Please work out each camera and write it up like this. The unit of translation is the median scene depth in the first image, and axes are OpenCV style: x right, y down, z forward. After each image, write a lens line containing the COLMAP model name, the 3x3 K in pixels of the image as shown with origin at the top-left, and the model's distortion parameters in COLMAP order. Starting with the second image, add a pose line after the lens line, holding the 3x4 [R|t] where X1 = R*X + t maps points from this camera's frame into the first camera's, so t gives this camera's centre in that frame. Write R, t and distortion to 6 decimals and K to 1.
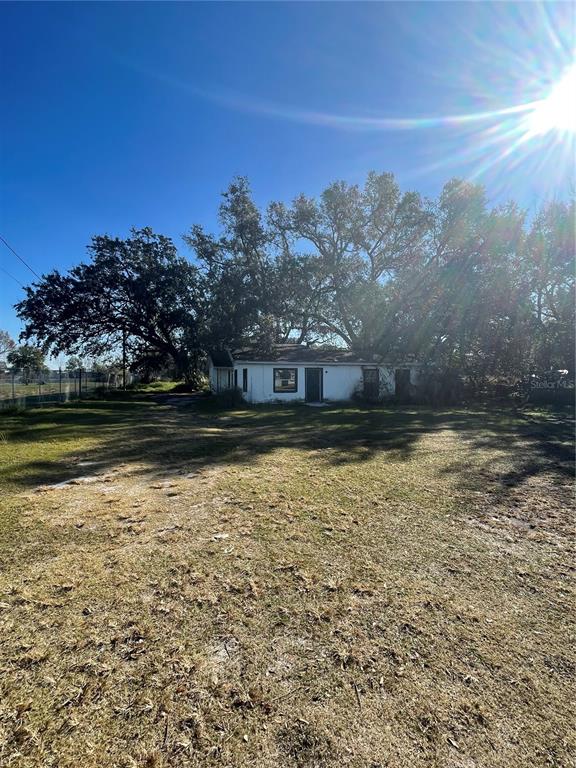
lens RADIAL K [[379.8, 0, 294.6], [0, 379.8, 388.5], [0, 0, 1]] dist [-0.016901, -0.000539]
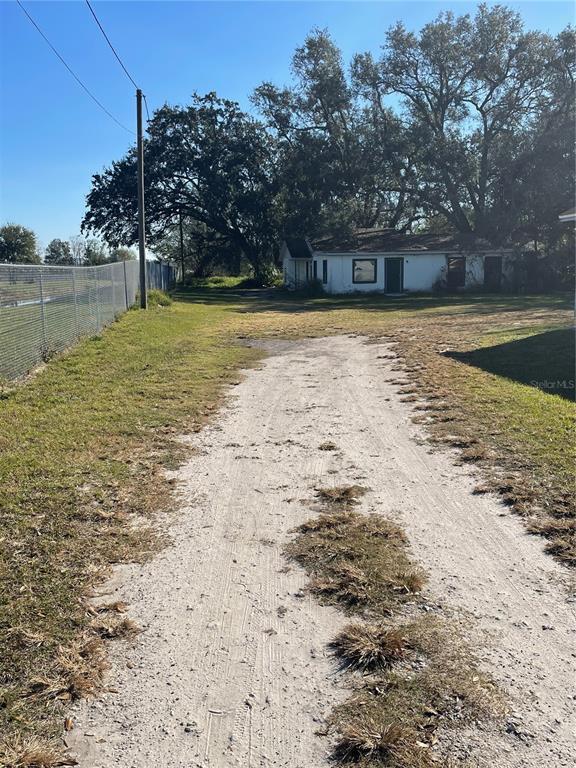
lens RADIAL K [[683.8, 0, 281.6], [0, 683.8, 383.5], [0, 0, 1]] dist [0.079886, 0.001547]
pose [[0.982063, 0.016498, -0.187828, 0.076156], [0.008996, 0.990931, 0.134073, 0.020431], [0.188336, -0.133358, 0.973008, -0.612111]]
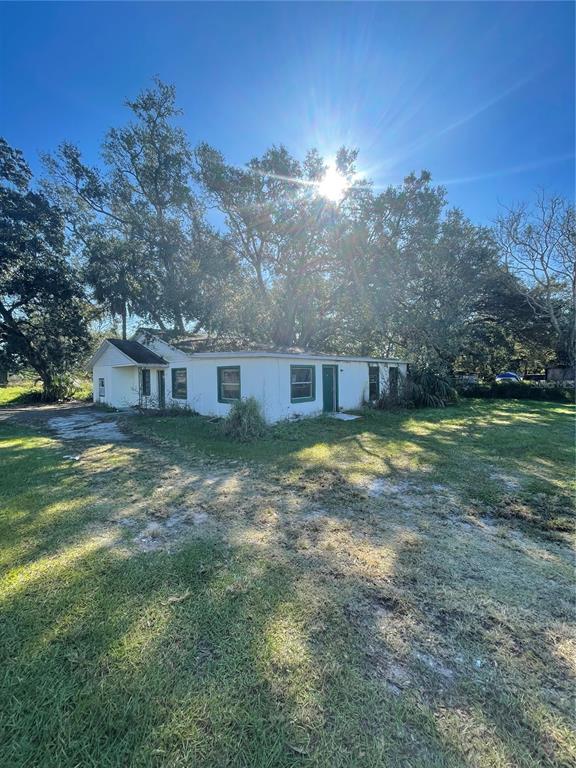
lens RADIAL K [[311.6, 0, 288.3], [0, 311.6, 381.9], [0, 0, 1]] dist [0.004012, -0.000336]
pose [[0.873492, -0.022827, 0.486302, -0.217684], [0.028790, 0.999574, -0.004792, -0.015744], [-0.485986, 0.018186, 0.873777, 0.384567]]
